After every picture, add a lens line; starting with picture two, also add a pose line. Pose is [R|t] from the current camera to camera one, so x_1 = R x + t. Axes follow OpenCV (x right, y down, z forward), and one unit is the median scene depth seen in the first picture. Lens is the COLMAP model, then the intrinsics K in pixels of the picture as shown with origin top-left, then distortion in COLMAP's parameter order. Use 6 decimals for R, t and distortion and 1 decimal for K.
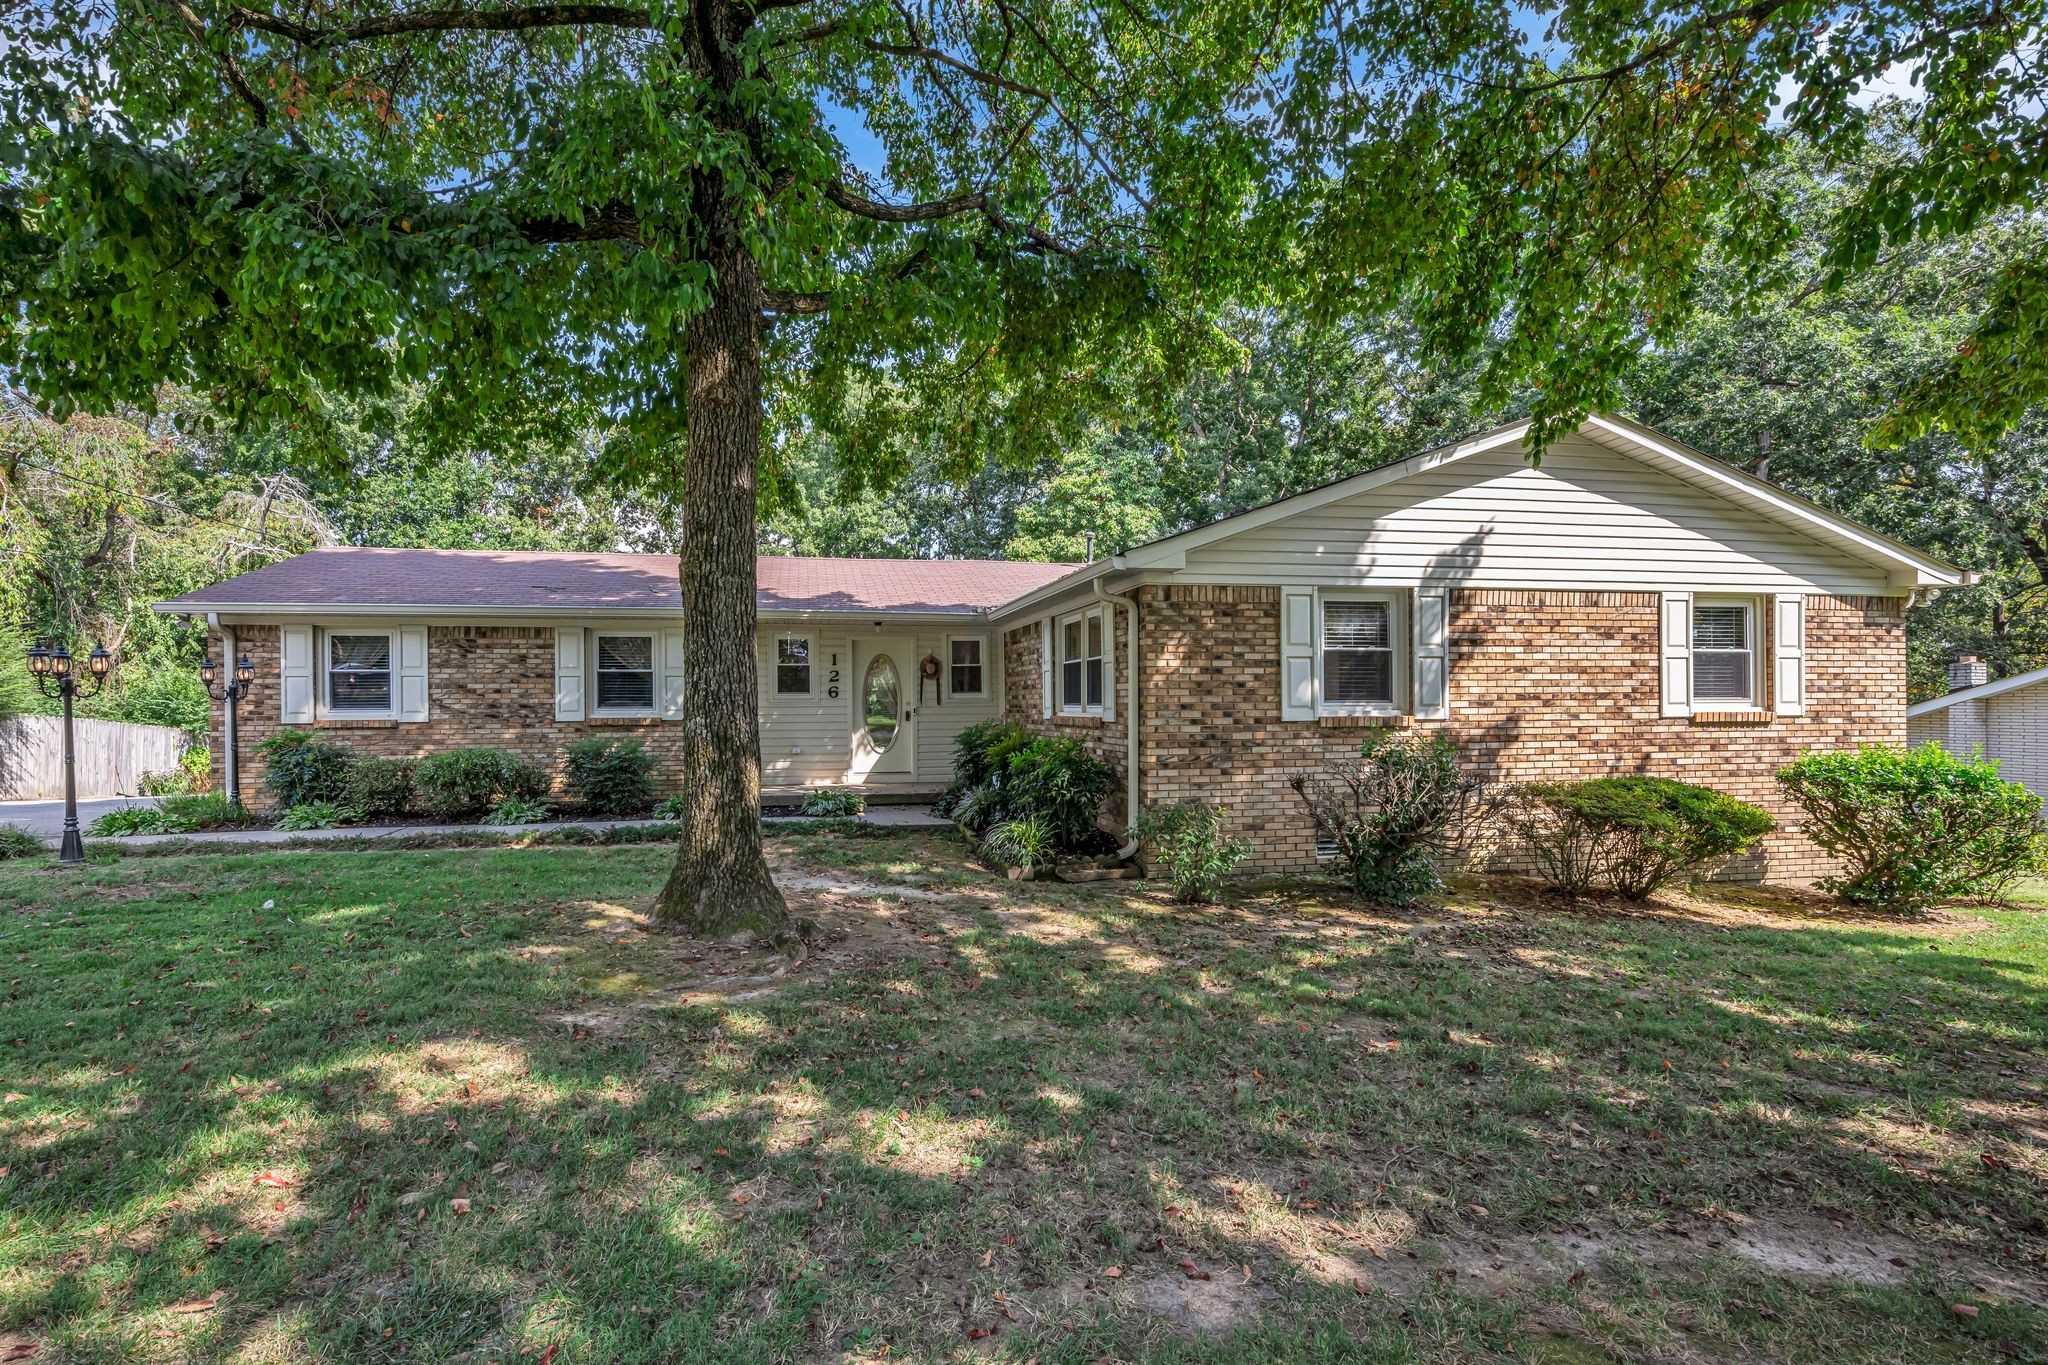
lens RADIAL K [[930.4, 0, 977.5], [0, 930.4, 713.0], [0, 0, 1]] dist [-0.004040, 0.000259]
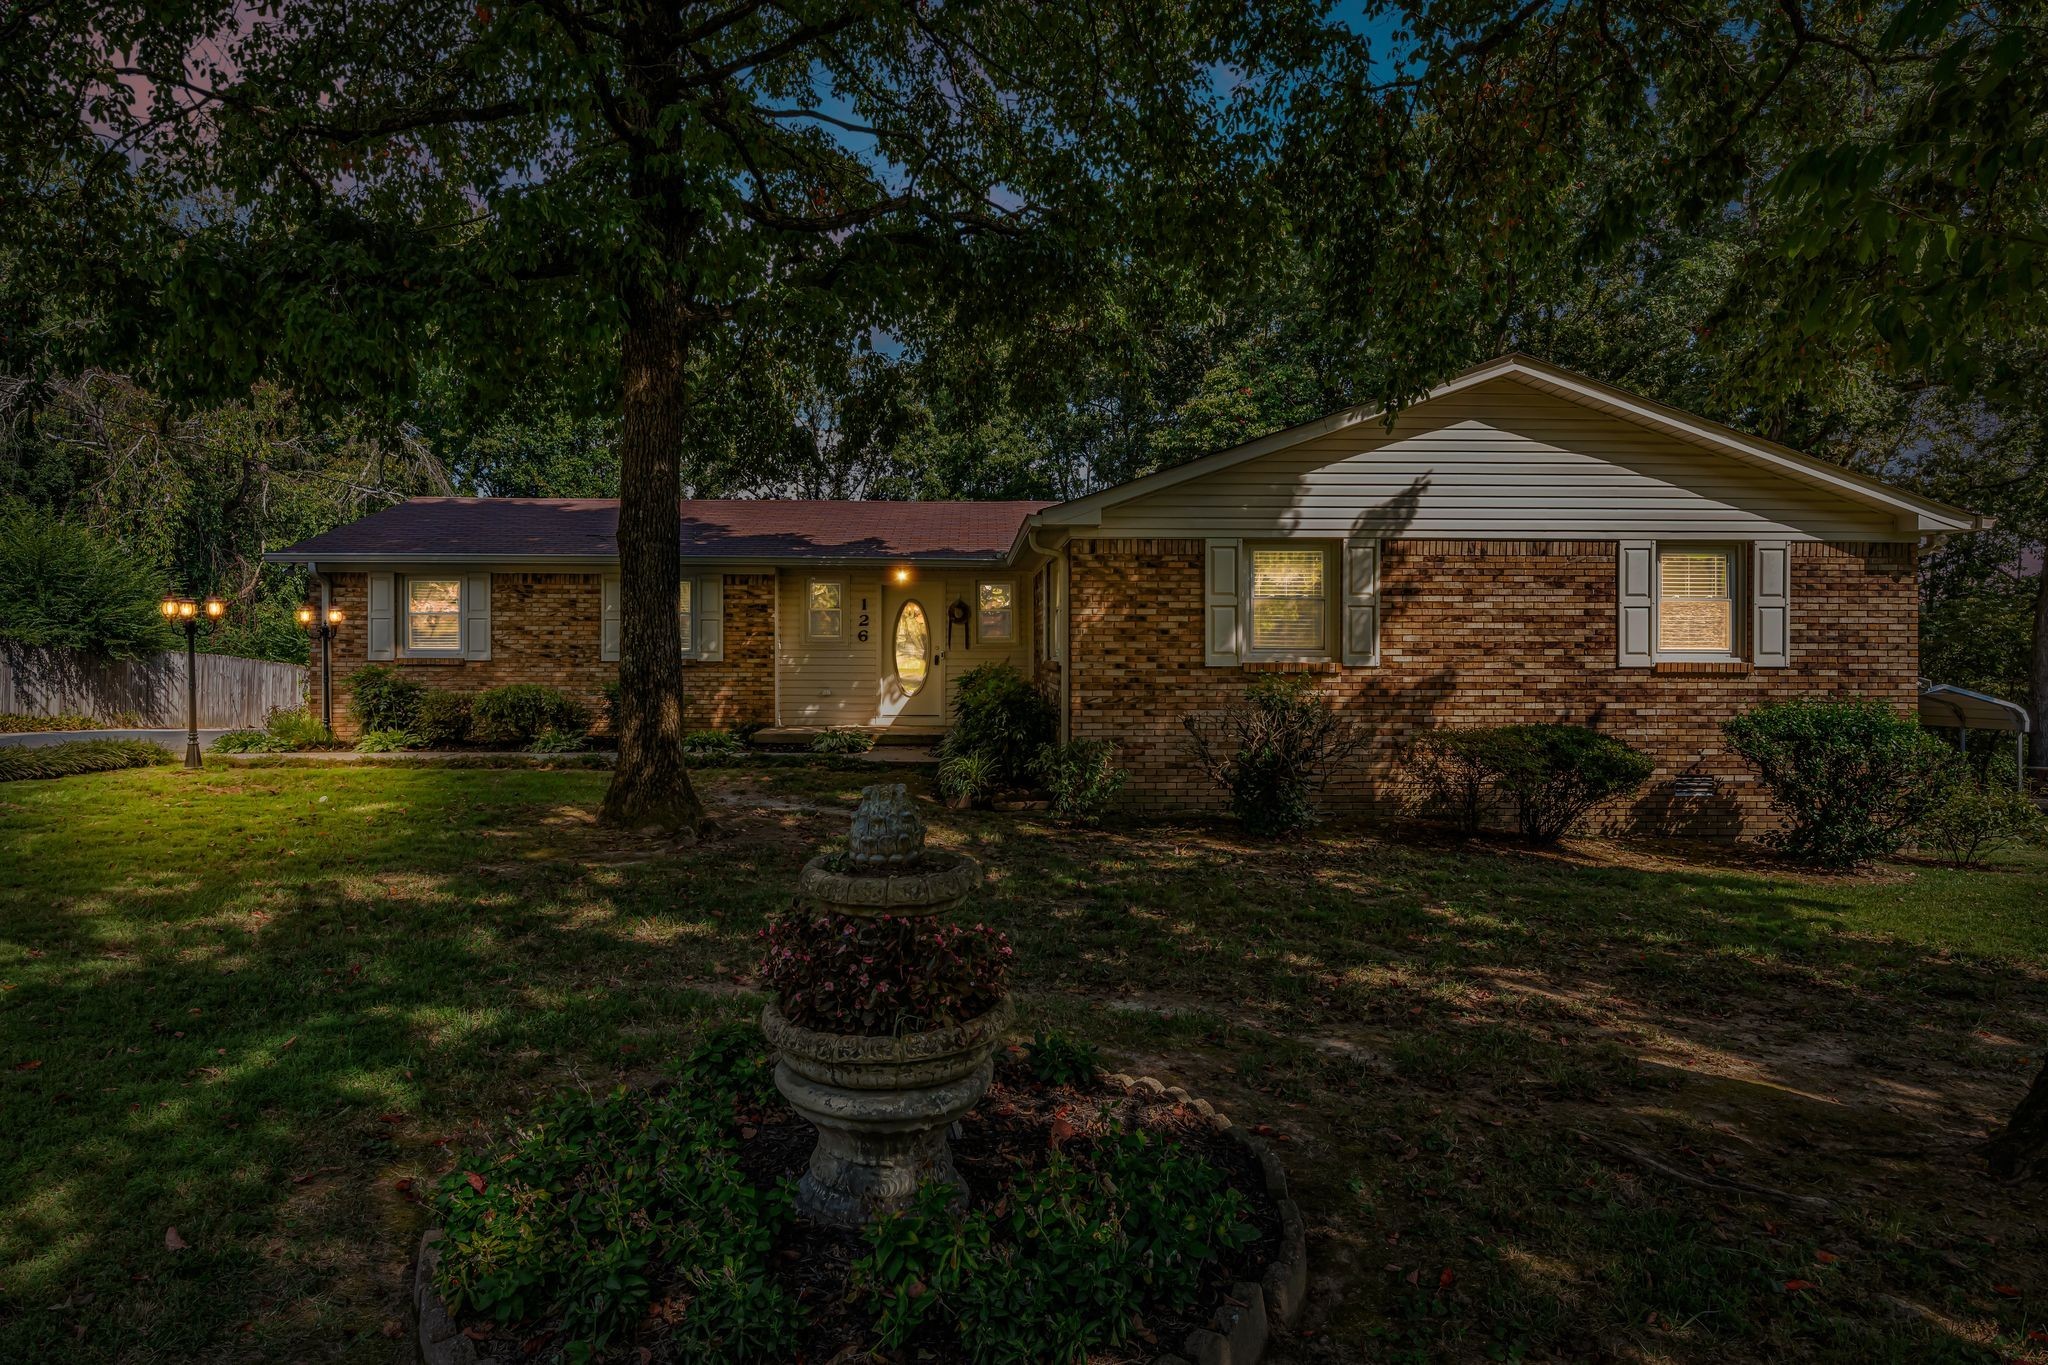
lens RADIAL K [[1090.5, 0, 1024.2], [0, 1090.5, 662.7], [0, 0, 1]] dist [-0.001591, 0.000323]
pose [[0.989936, 0.010163, -0.141148, 0.273446], [-0.009756, 0.999946, 0.003574, 0.001907], [0.141177, -0.002161, 0.989982, -0.237676]]
